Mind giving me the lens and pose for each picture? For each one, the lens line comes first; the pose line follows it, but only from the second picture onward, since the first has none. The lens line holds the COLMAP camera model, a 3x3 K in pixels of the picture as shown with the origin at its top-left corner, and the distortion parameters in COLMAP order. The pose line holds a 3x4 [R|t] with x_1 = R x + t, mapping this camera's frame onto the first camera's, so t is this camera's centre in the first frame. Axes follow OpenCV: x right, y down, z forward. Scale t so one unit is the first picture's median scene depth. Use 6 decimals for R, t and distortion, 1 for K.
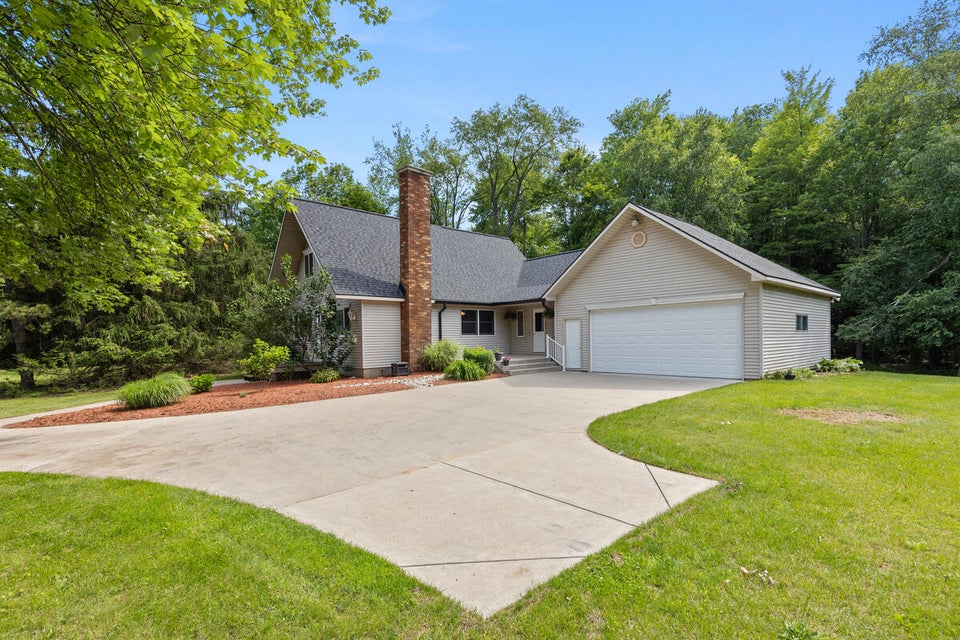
lens RADIAL K [[449.6, 0, 479.3], [0, 449.6, 338.8], [0, 0, 1]] dist [0.000440, 0.000025]
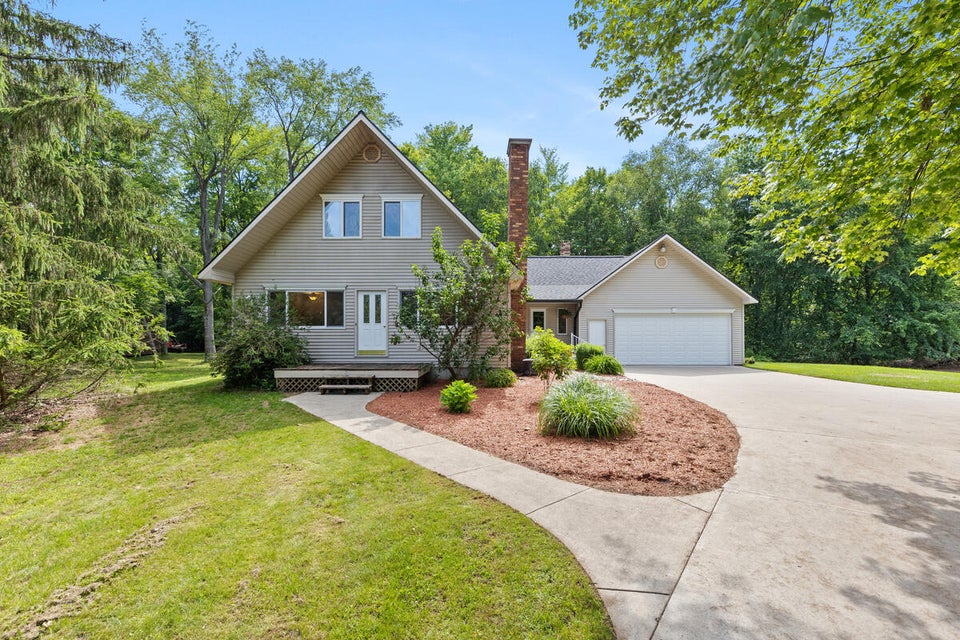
lens RADIAL K [[439.3, 0, 480.0], [0, 439.3, 320.0], [0, 0, 1]] dist [0.000122, -0.000001]
pose [[0.657261, 0.034834, 0.752857, -0.877338], [-0.009339, 0.999231, -0.038080, 0.003183], [-0.753605, 0.017997, 0.657081, 0.500904]]
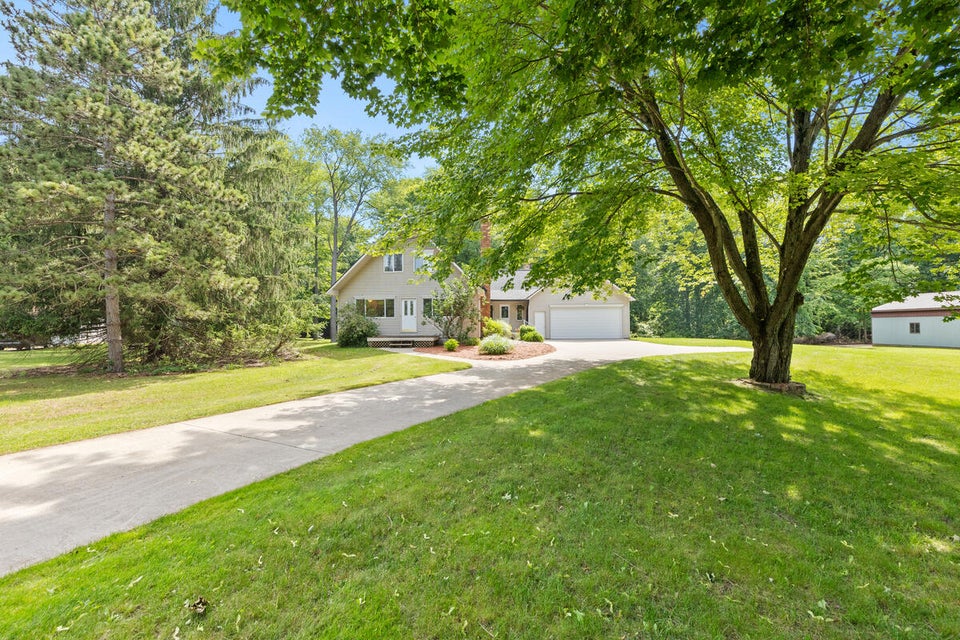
lens RADIAL K [[439.3, 0, 480.0], [0, 439.3, 320.0], [0, 0, 1]] dist [0.000122, -0.000001]
pose [[0.662278, 0.011264, 0.749173, -1.392248], [-0.003741, 0.999924, -0.011726, 0.014040], [-0.749249, 0.004963, 0.662270, -0.034425]]
